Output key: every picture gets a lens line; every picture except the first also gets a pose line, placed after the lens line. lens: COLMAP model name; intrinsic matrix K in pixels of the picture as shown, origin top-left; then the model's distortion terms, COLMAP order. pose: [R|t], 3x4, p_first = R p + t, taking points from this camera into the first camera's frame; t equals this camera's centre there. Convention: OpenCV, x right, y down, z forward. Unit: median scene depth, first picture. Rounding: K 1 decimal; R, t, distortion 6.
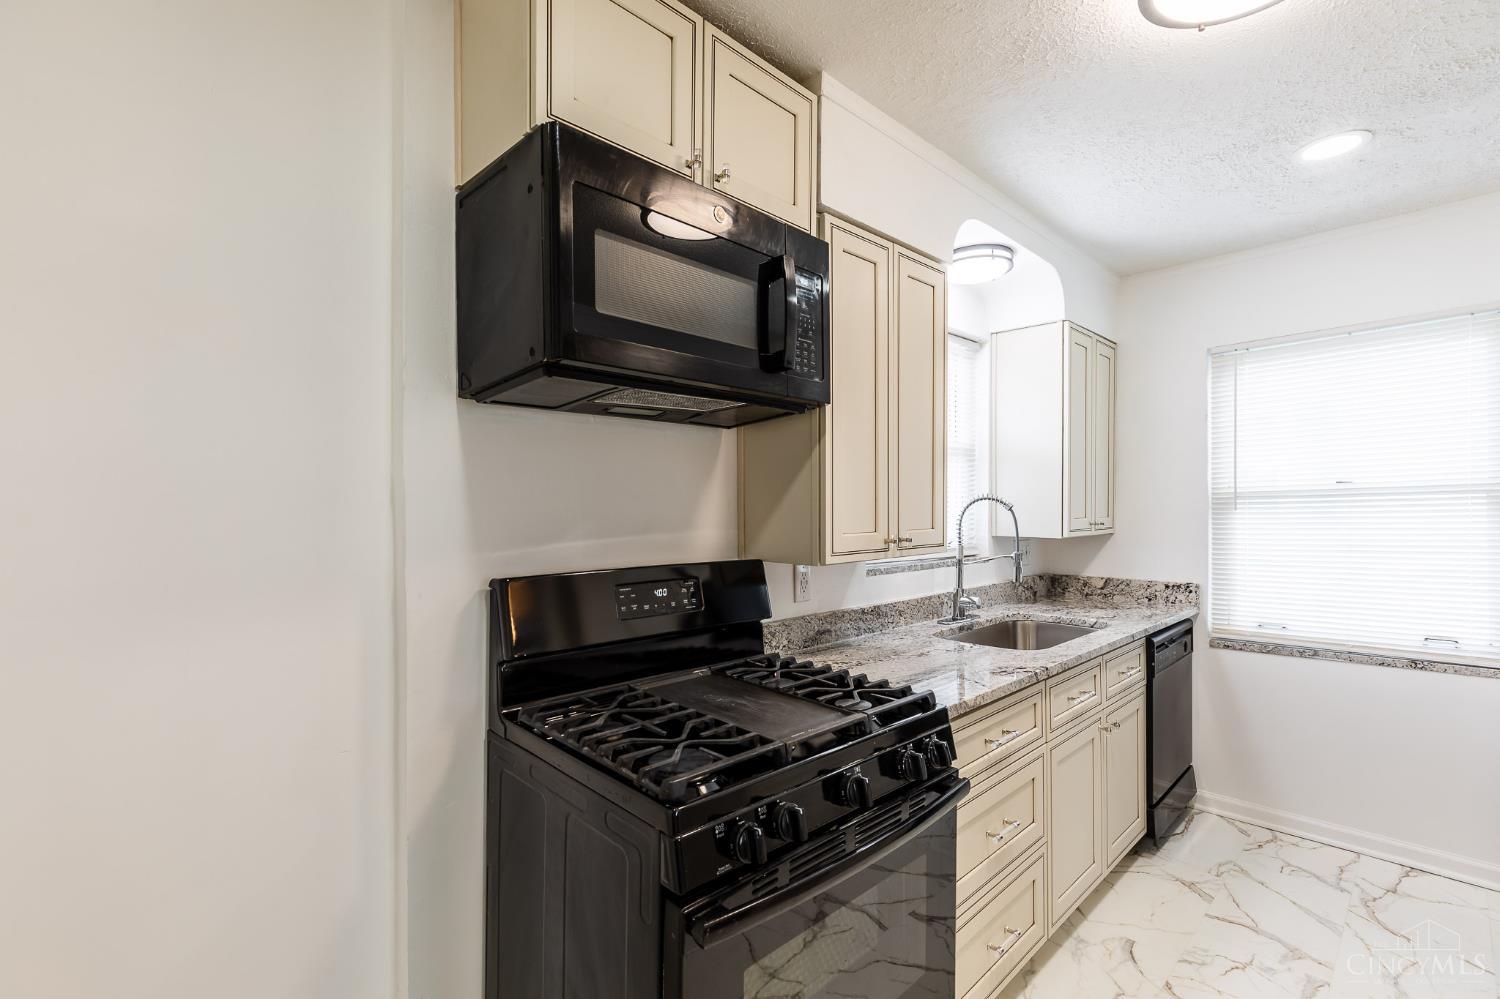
lens RADIAL K [[680.2, 0, 737.1], [0, 680.2, 506.2], [0, 0, 1]] dist [-0.000128, 0.007266]
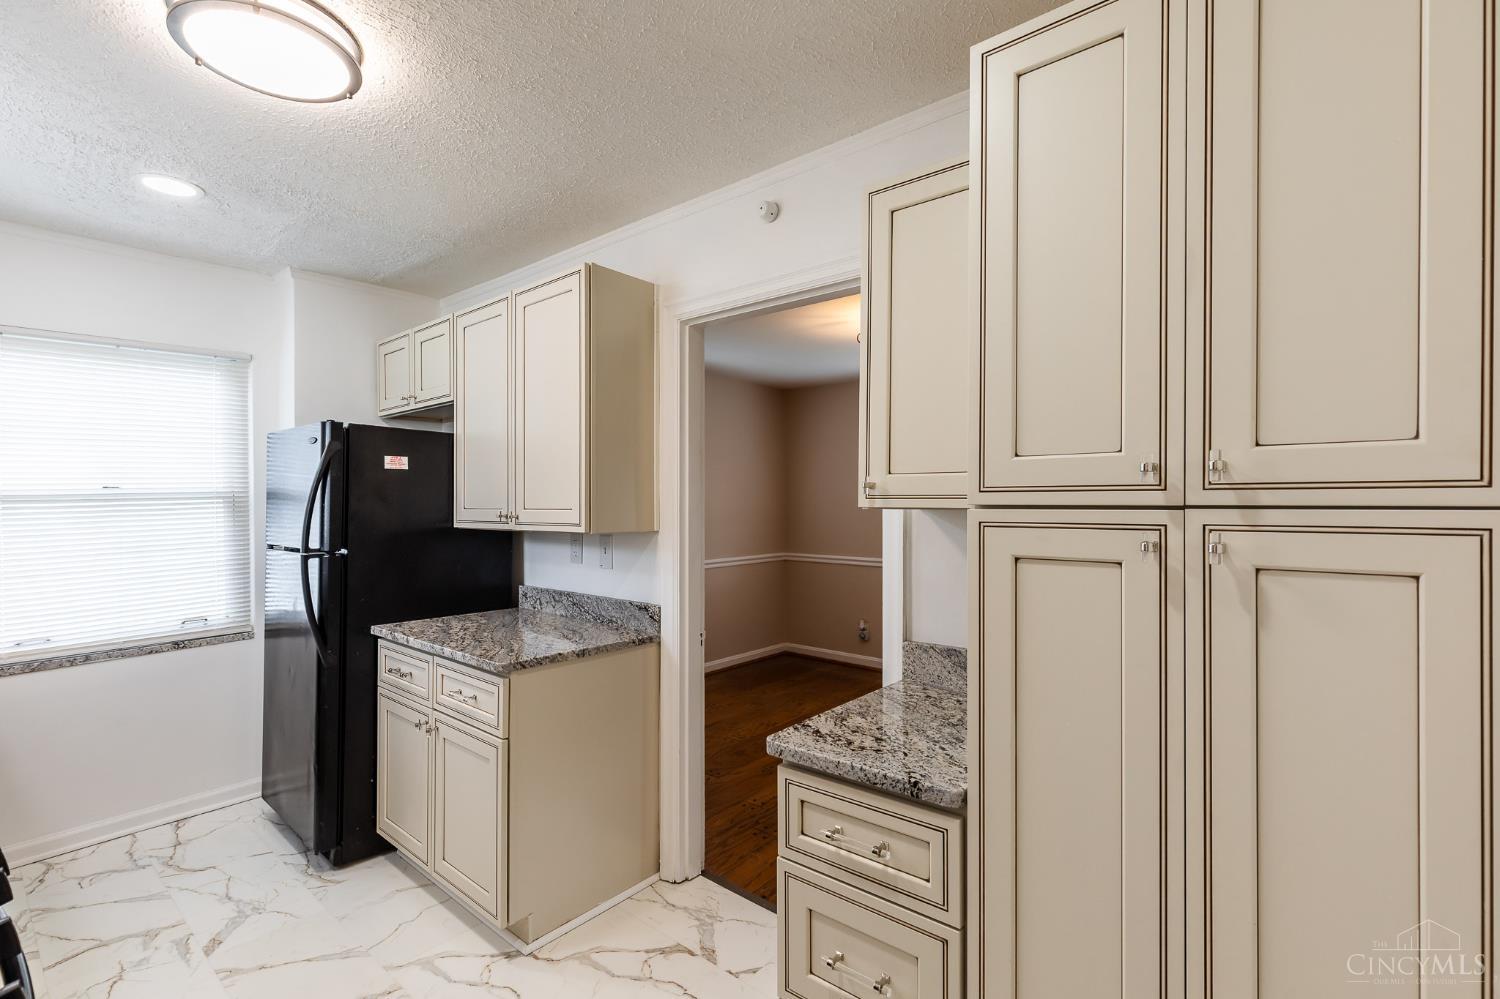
lens RADIAL K [[680.2, 0, 737.1], [0, 680.2, 506.2], [0, 0, 1]] dist [-0.000128, 0.007266]
pose [[-0.074860, -0.004910, 0.997182, -0.251561], [0.009992, 0.999934, 0.005673, -0.003319], [-0.997144, 0.010388, -0.074806, 0.142819]]
